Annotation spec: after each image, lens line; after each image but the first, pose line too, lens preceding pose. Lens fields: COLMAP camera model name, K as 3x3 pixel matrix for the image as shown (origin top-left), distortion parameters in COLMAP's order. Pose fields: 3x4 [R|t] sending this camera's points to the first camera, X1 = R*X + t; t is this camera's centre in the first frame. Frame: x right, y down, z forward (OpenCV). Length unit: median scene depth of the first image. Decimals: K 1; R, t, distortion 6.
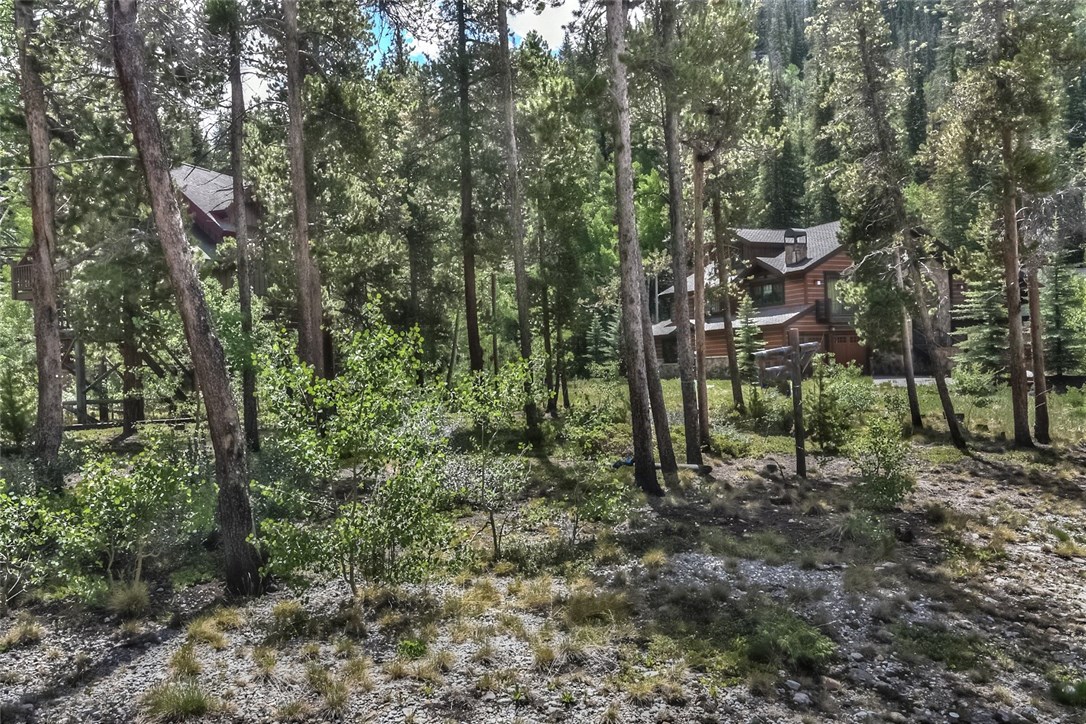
lens RADIAL K [[819.0, 0, 537.4], [0, 819.0, 364.8], [0, 0, 1]] dist [0.016601, -0.013196]
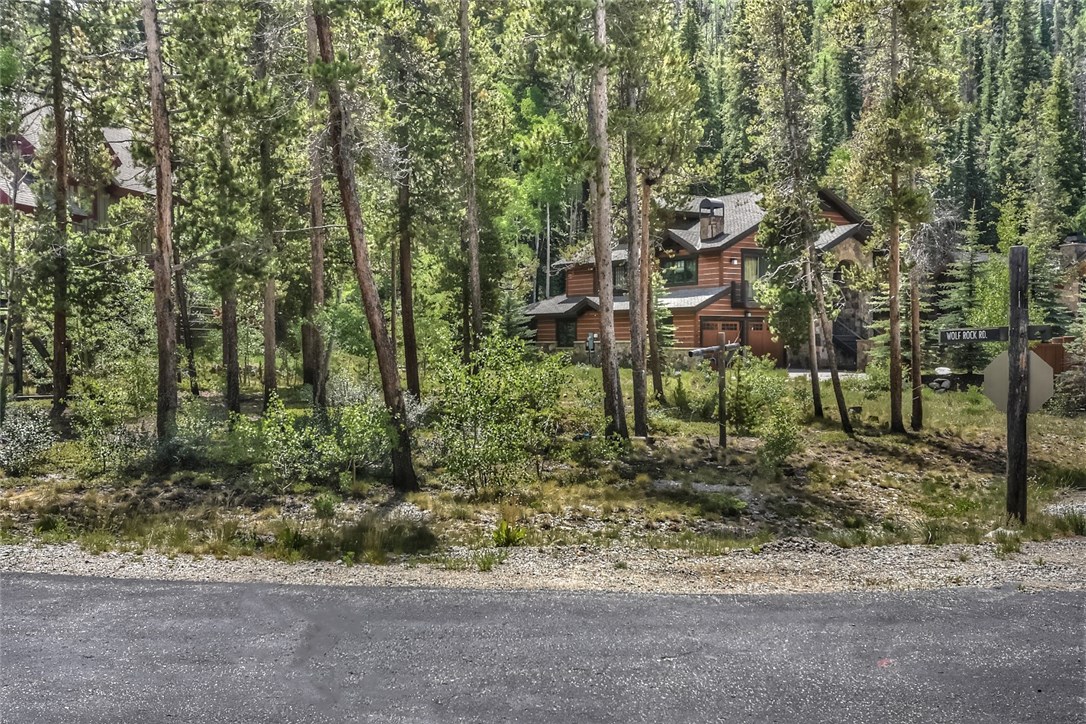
lens RADIAL K [[1183.1, 0, 543.6], [0, 1183.1, 361.9], [0, 0, 1]] dist [0.043598, 0.000000]
pose [[0.984014, 0.029125, 0.175696, -0.190161], [-0.032310, 0.999361, 0.015294, -0.011267], [-0.175138, -0.020727, 0.984326, -0.517921]]
